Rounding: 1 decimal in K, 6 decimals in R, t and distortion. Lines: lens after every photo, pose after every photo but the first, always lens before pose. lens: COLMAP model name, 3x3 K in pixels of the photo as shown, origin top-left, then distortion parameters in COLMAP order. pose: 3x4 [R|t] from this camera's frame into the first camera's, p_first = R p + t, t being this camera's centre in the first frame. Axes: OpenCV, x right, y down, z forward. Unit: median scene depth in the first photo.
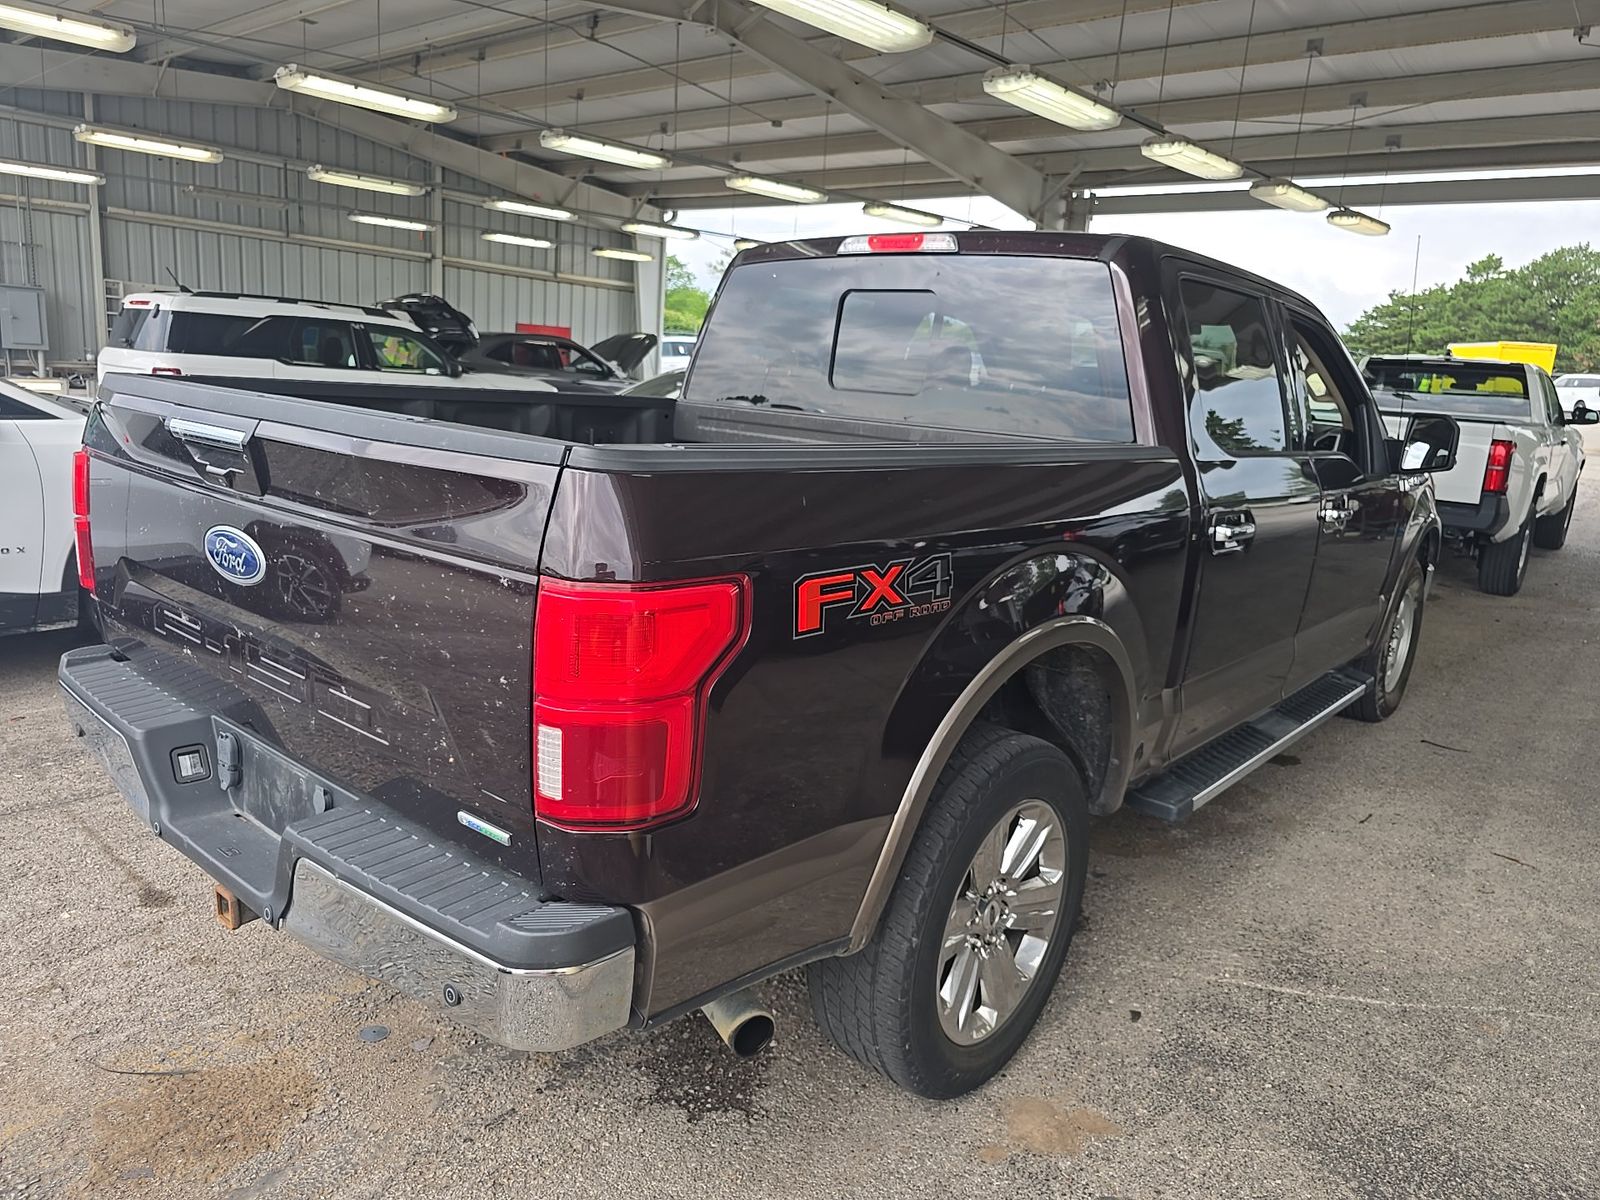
lens RADIAL K [[1099.1, 0, 805.7], [0, 1099.1, 599.0], [0, 0, 1]] dist [0.022694, -0.021789]
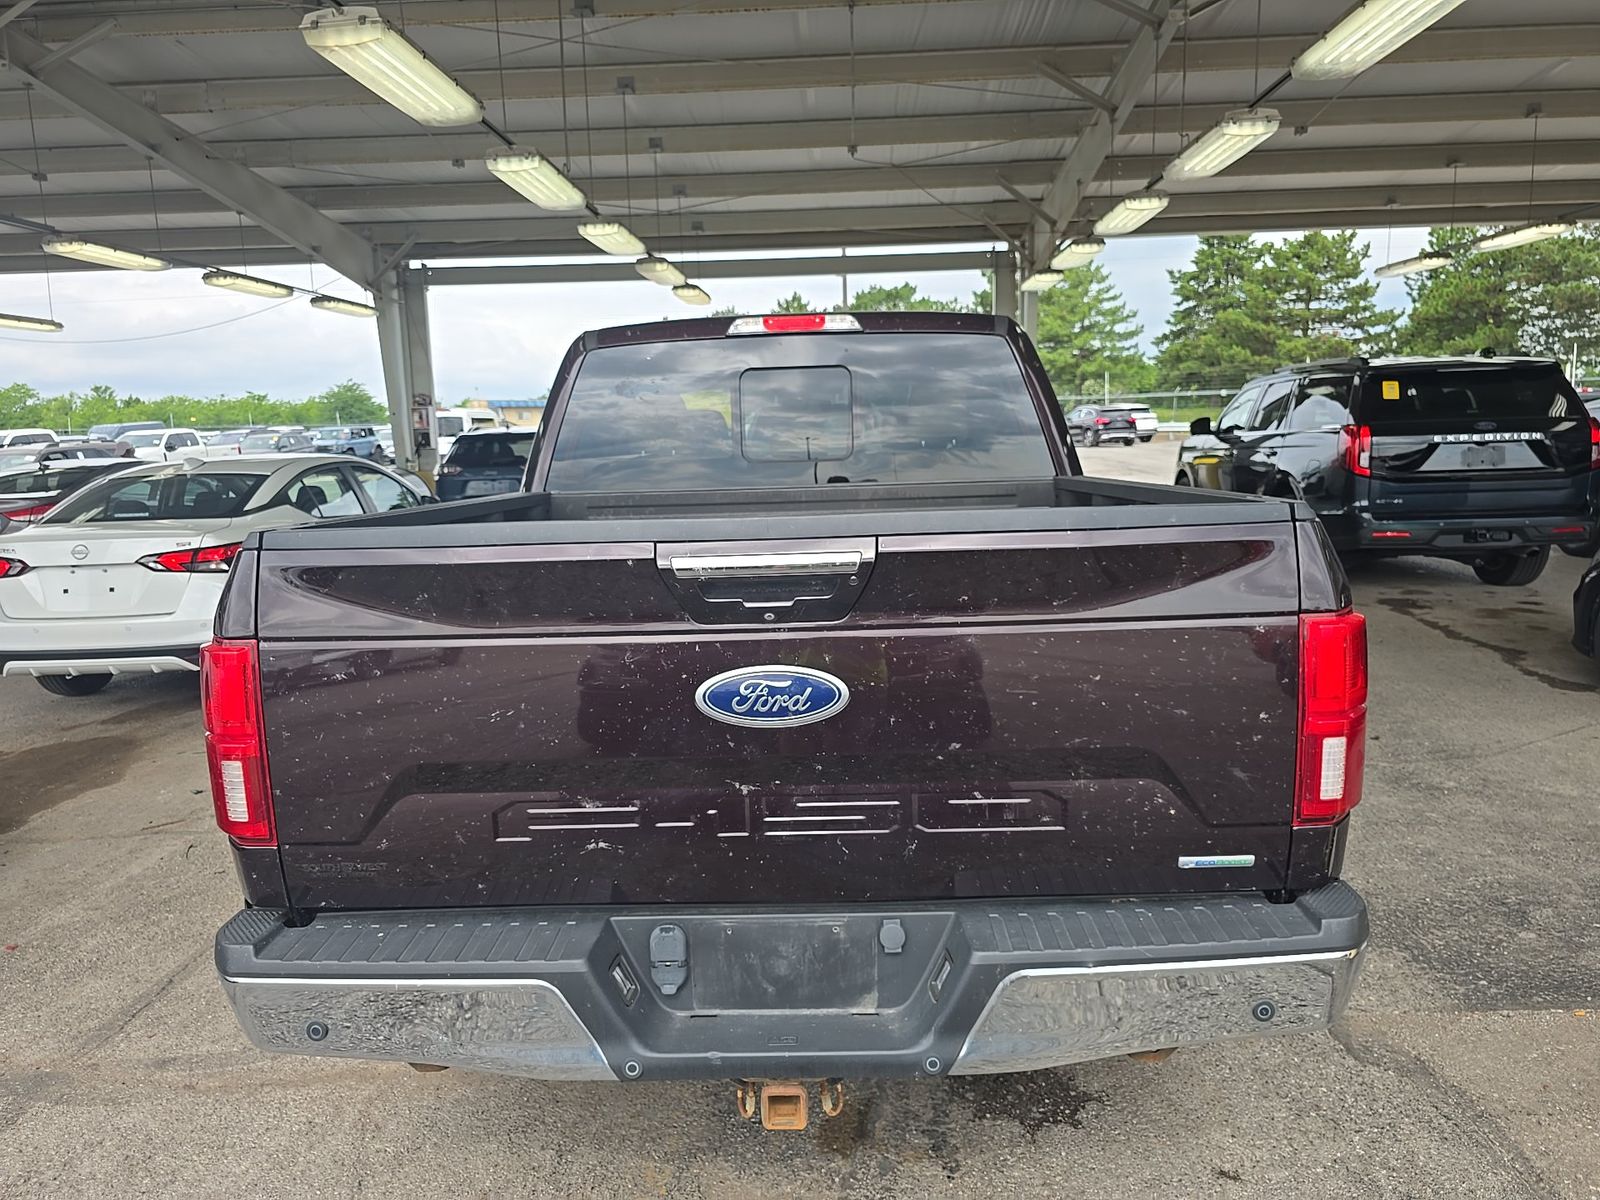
lens RADIAL K [[1089.1, 0, 805.2], [0, 1089.1, 595.6], [0, 0, 1]] dist [0.034845, -0.035182]
pose [[0.774118, -0.173349, 0.608844, -0.181680], [0.207227, 0.978178, 0.015026, -0.022508], [-0.598162, 0.114537, 0.793148, 0.051945]]
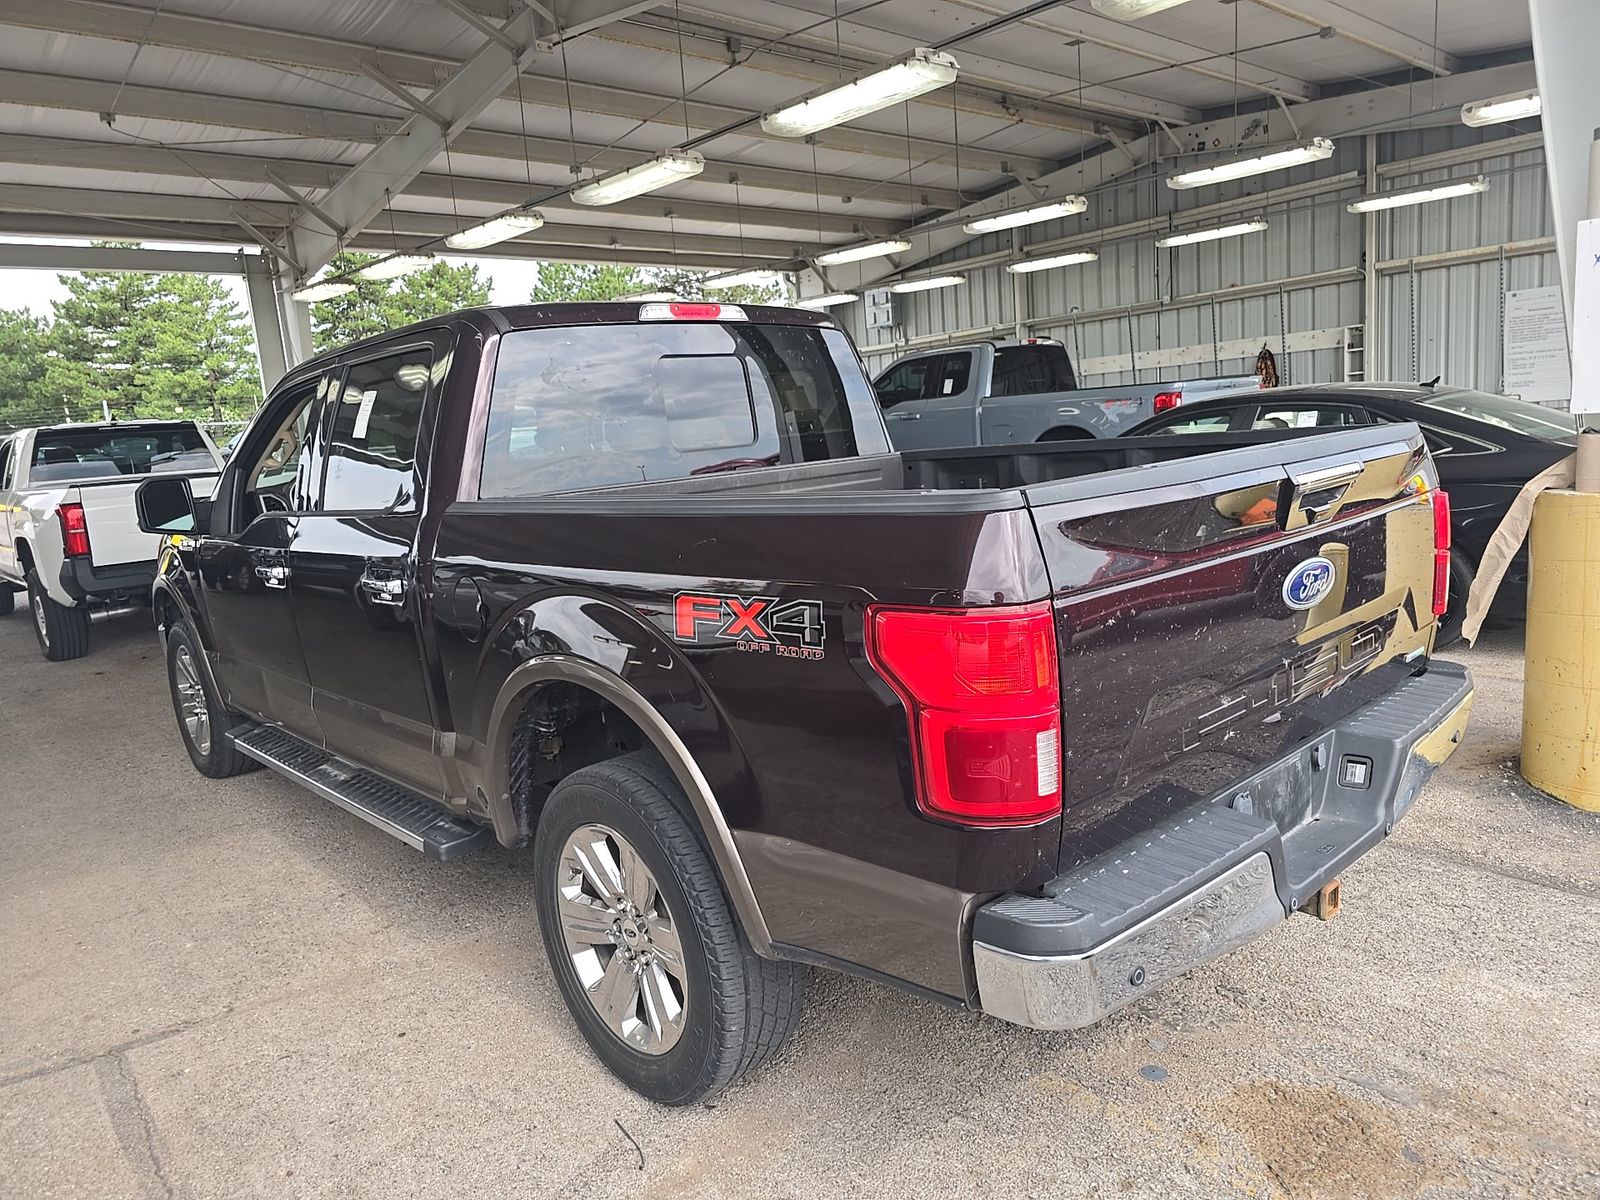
lens RADIAL K [[1089.1, 0, 805.2], [0, 1089.1, 595.6], [0, 0, 1]] dist [0.034845, -0.035182]
pose [[0.110457, -0.228568, 0.967241, -0.299183], [0.284174, 0.939831, 0.189639, -0.069638], [-0.952389, 0.253918, 0.168764, 0.234735]]
